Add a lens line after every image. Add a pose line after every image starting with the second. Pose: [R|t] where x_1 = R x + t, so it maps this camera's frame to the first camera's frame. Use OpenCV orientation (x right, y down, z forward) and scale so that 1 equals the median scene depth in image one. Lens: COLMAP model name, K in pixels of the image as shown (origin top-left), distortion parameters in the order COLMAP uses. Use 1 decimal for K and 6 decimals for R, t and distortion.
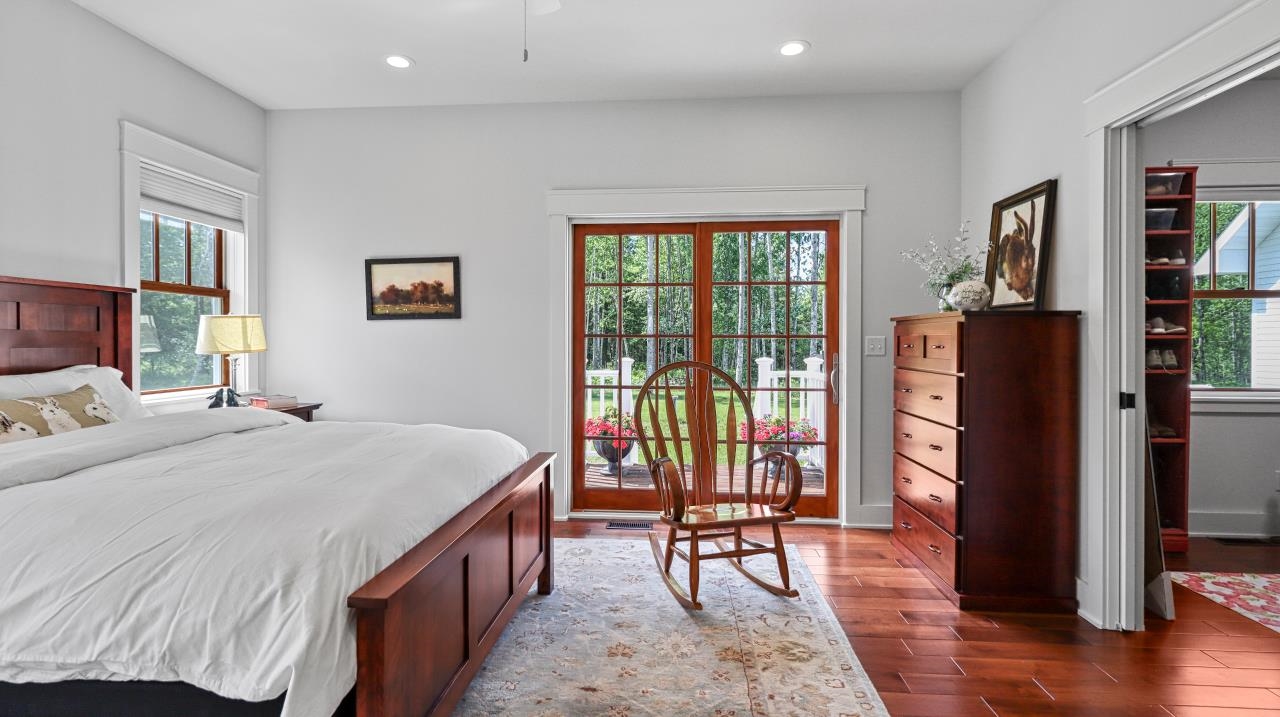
lens RADIAL K [[607.1, 0, 637.2], [0, 607.1, 346.9], [0, 0, 1]] dist [0.002163, 0.000092]
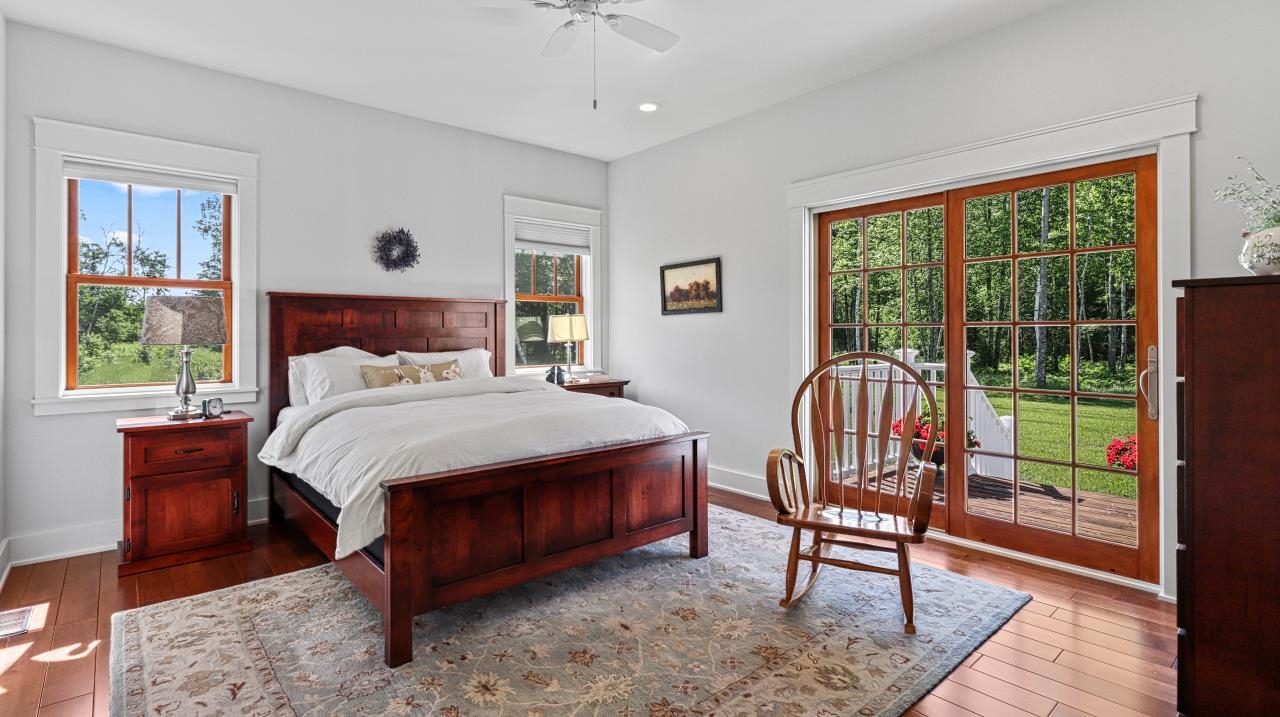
lens RADIAL K [[602.8, 0, 632.5], [0, 602.8, 335.2], [0, 0, 1]] dist [-0.003733, -0.001198]
pose [[0.706255, -0.003281, -0.707950, 0.397677], [0.000786, 0.999992, -0.003851, 0.000941], [0.707957, 0.002163, 0.706252, 0.095522]]
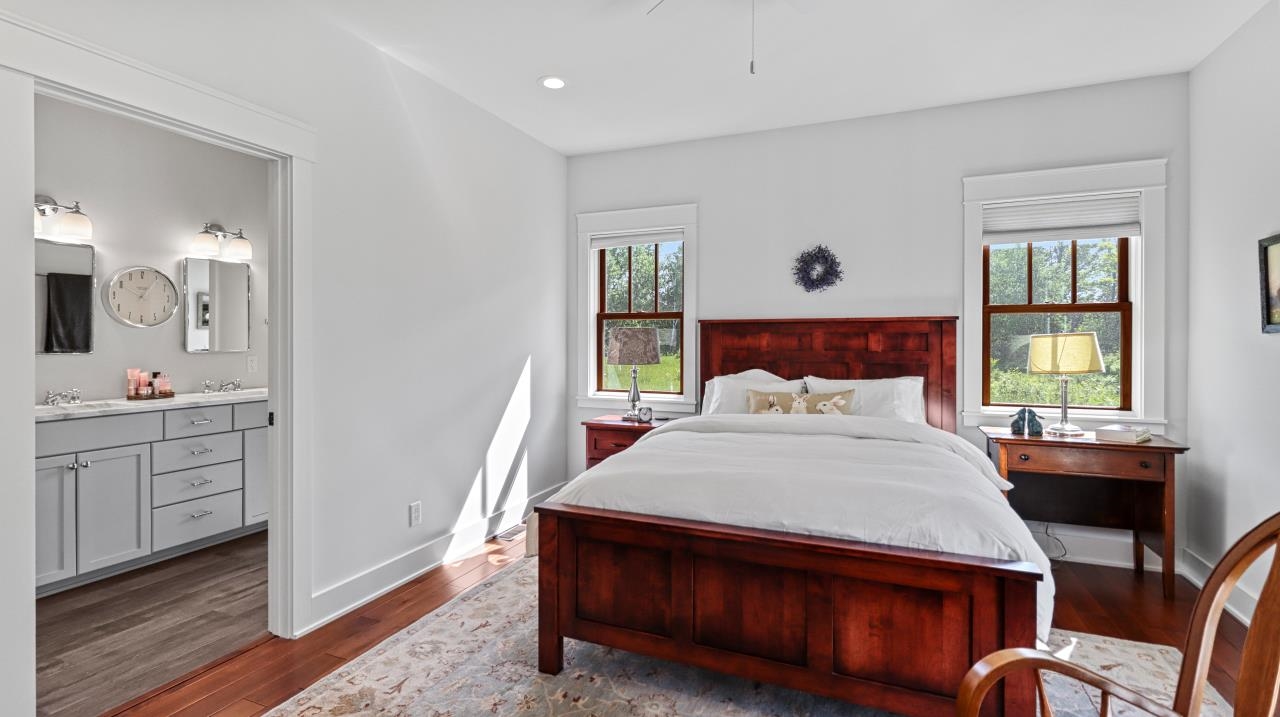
lens RADIAL K [[591.7, 0, 635.0], [0, 591.7, 344.6], [0, 0, 1]] dist [0.000396, -0.000624]
pose [[-0.331565, 0.006214, -0.943412, 0.386763], [-0.006207, 0.999942, 0.008768, -0.034896], [0.943412, 0.008763, -0.331507, 0.603245]]
